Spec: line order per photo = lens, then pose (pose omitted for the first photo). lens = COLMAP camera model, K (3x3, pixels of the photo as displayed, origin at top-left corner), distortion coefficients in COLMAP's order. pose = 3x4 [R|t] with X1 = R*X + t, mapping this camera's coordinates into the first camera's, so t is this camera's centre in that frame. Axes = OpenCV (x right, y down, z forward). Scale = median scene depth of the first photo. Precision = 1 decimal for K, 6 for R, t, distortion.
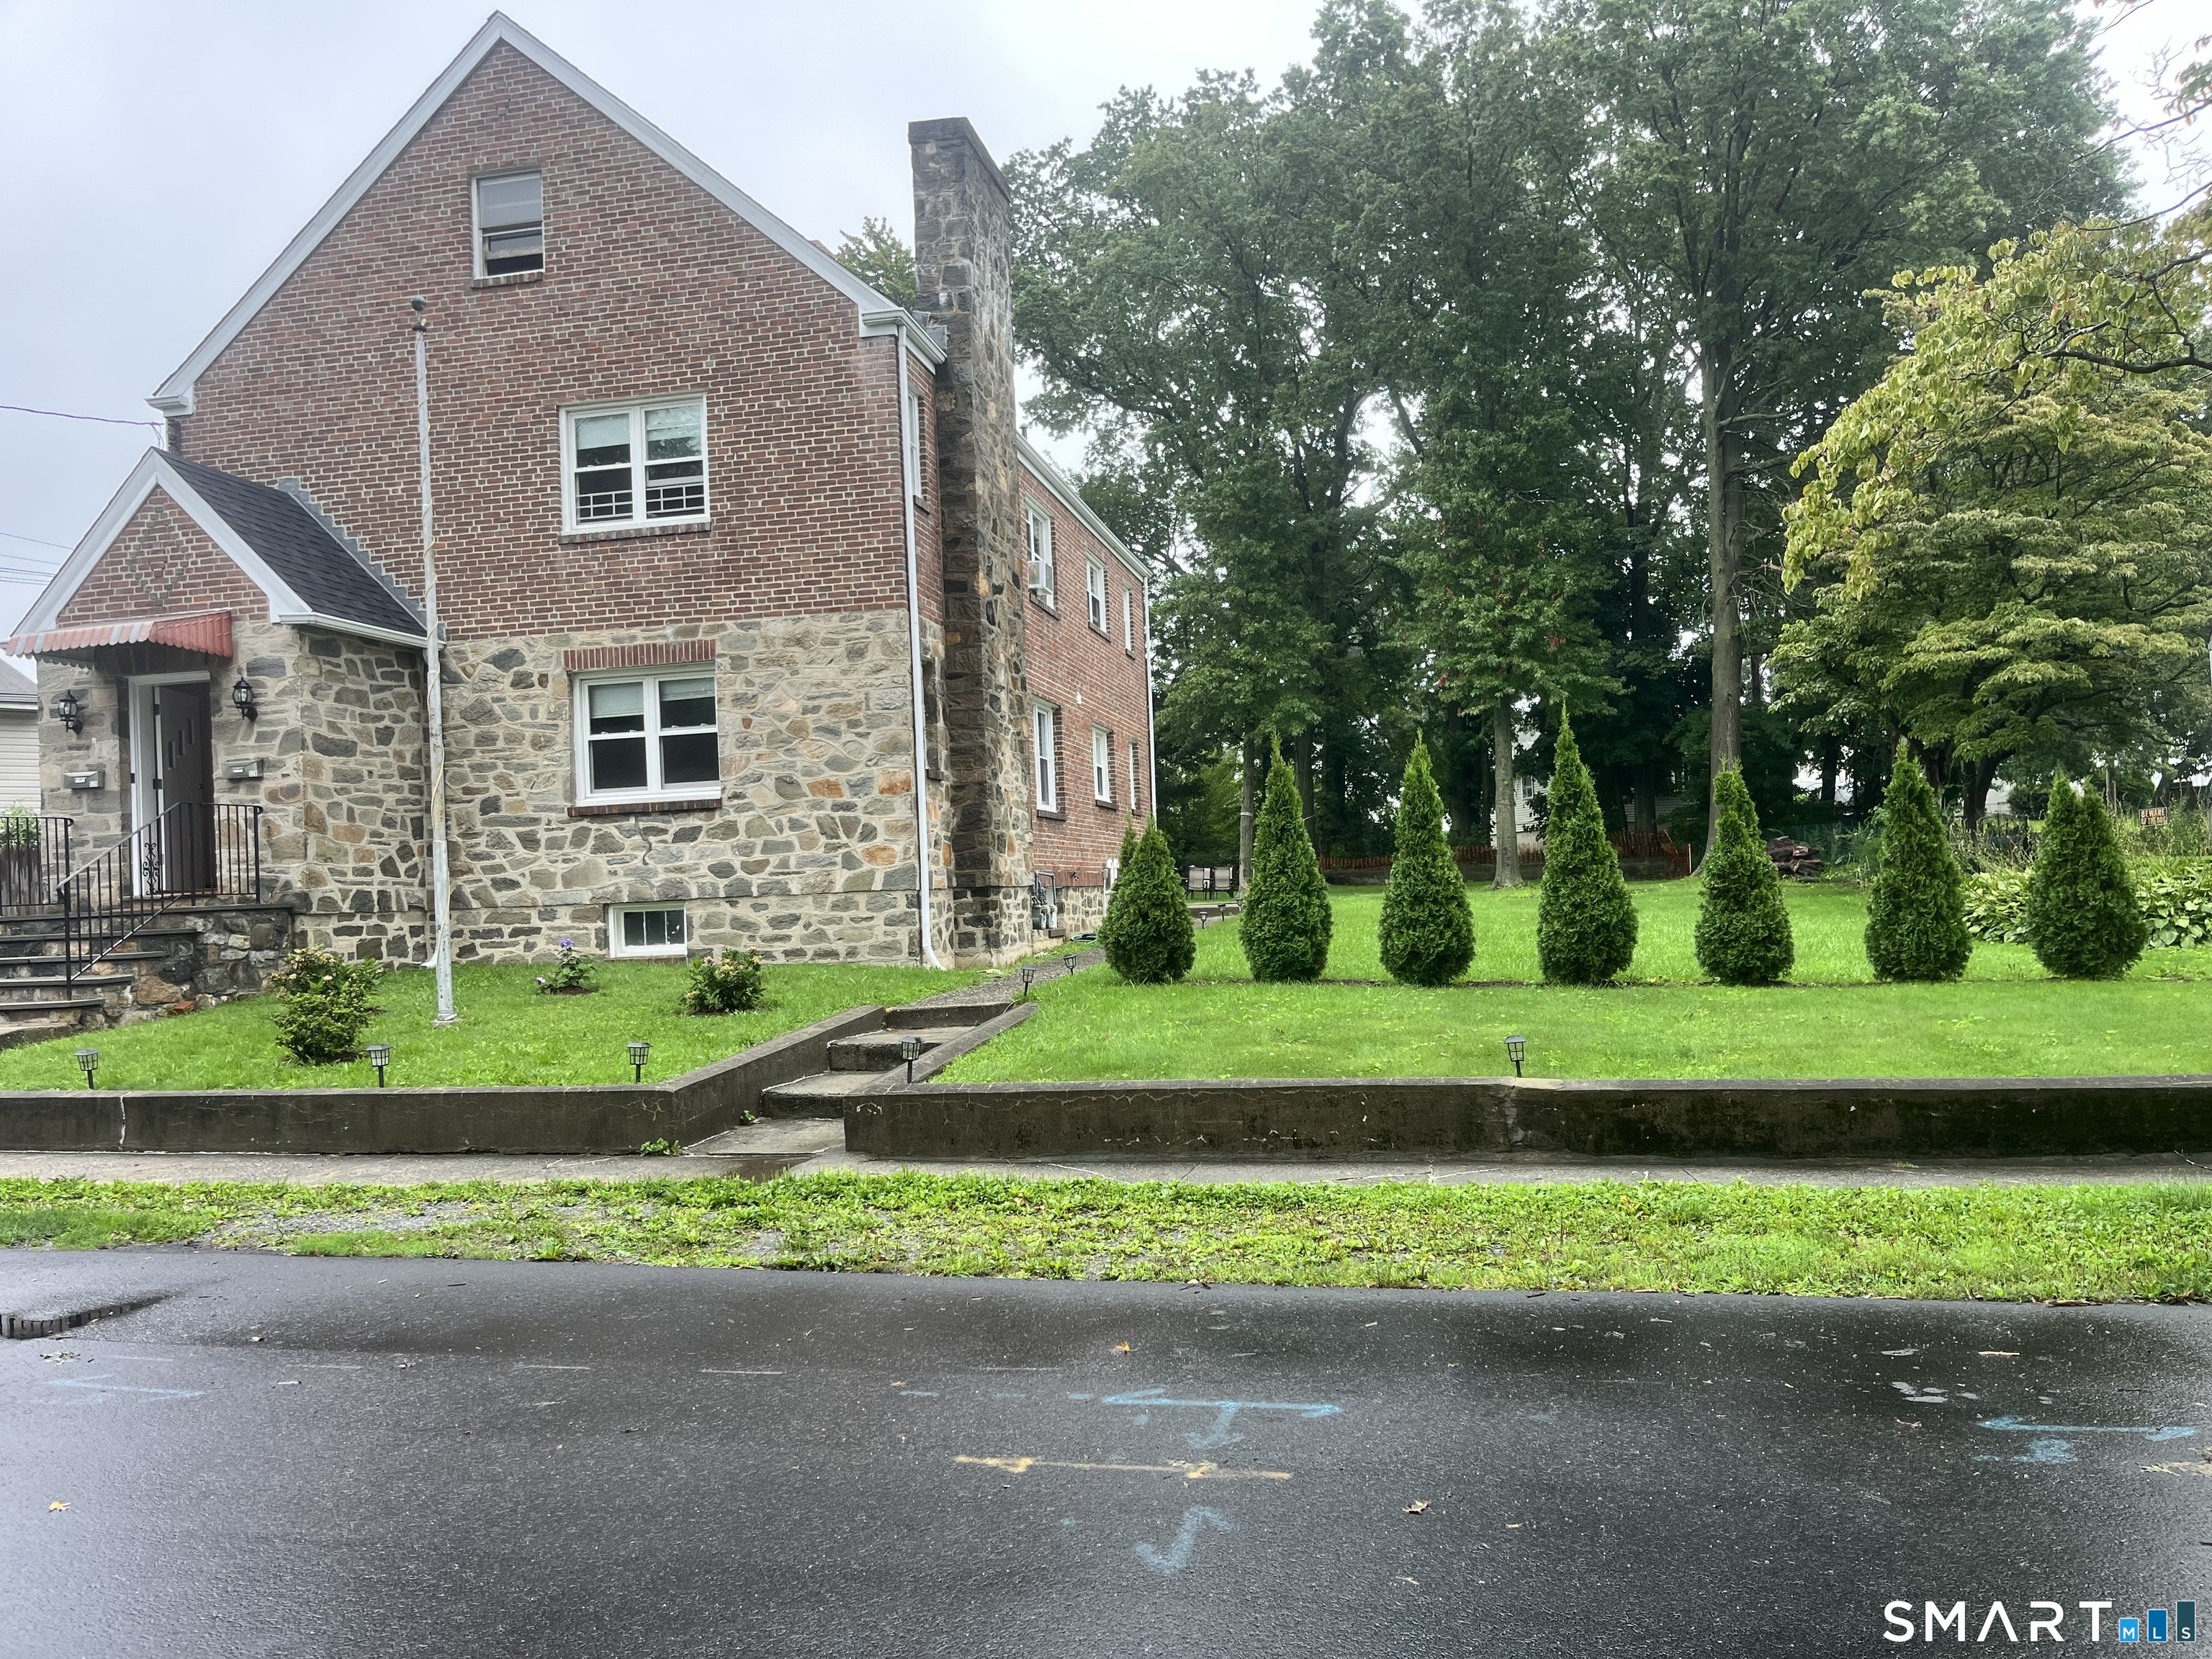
lens RADIAL K [[1674.1, 0, 1109.9], [0, 1674.1, 839.5], [0, 0, 1]] dist [0.029821, -0.065745]
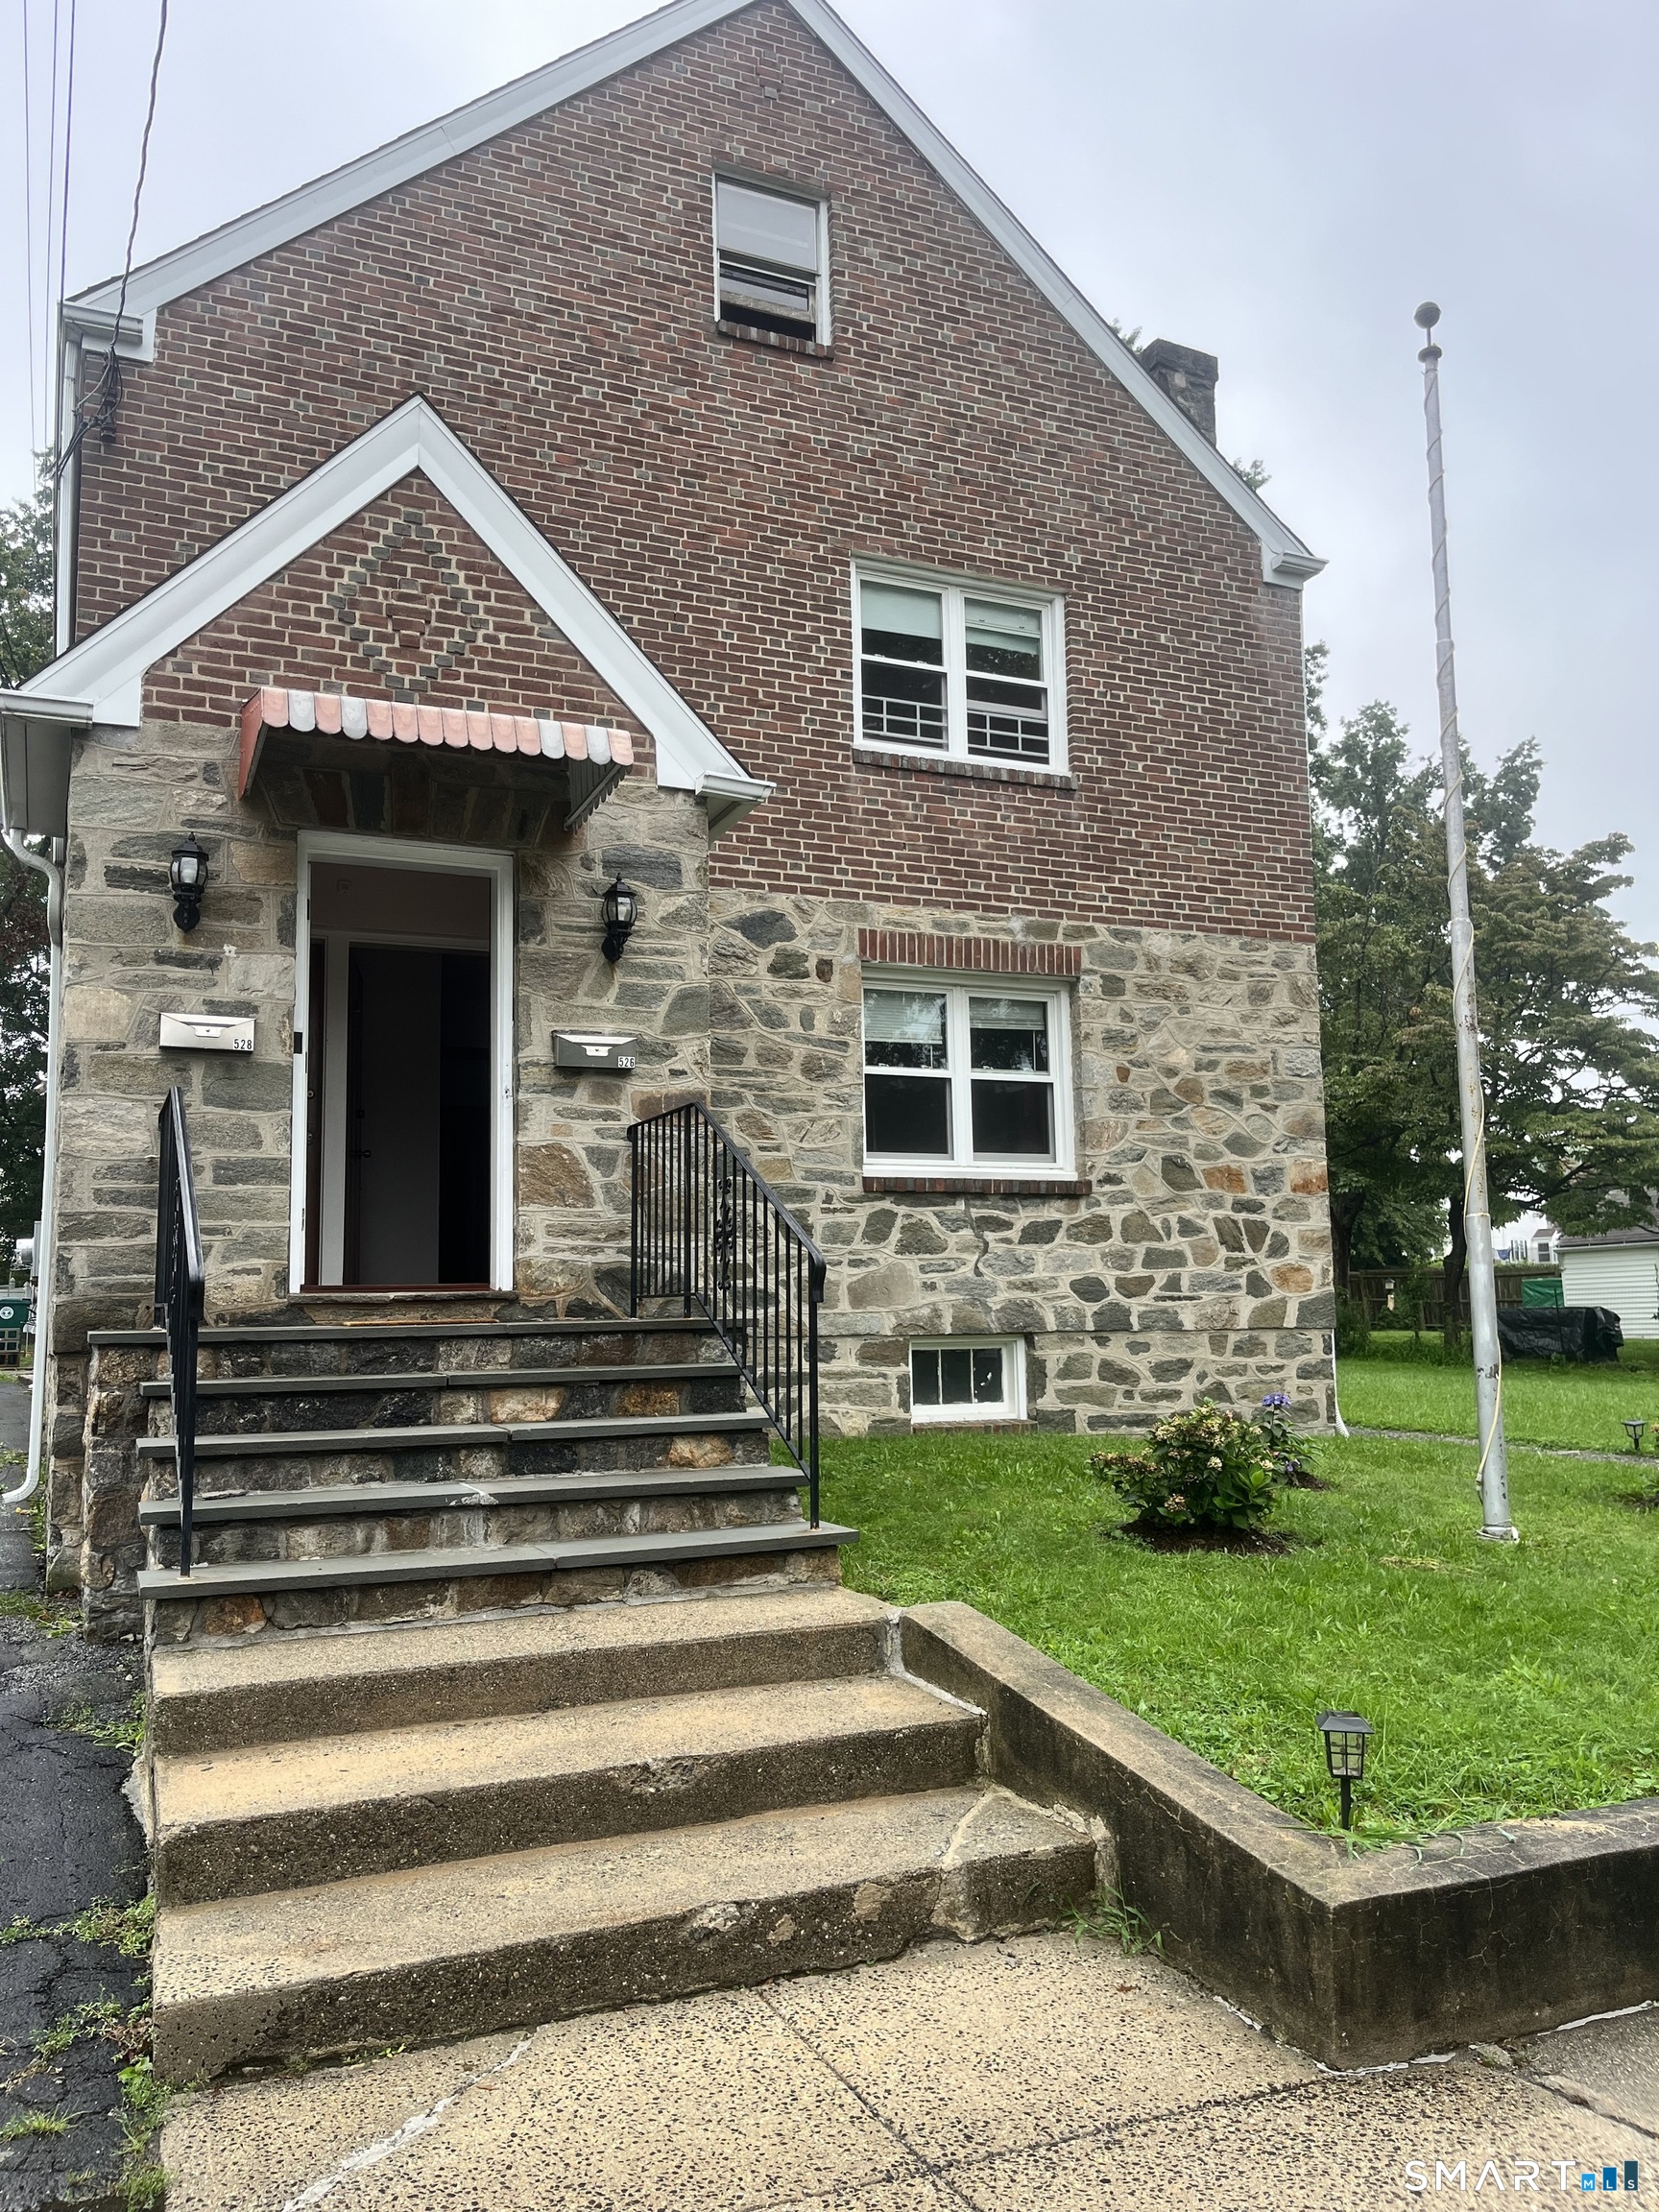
lens RADIAL K [[1691.5, 0, 822.8], [0, 1691.5, 1096.4], [0, 0, 1]] dist [0.092685, -0.176382]
pose [[0.817641, 0.105399, 0.565999, -0.705103], [-0.036567, 0.990622, -0.131647, 0.034869], [-0.574566, 0.086943, 0.813827, 0.508037]]
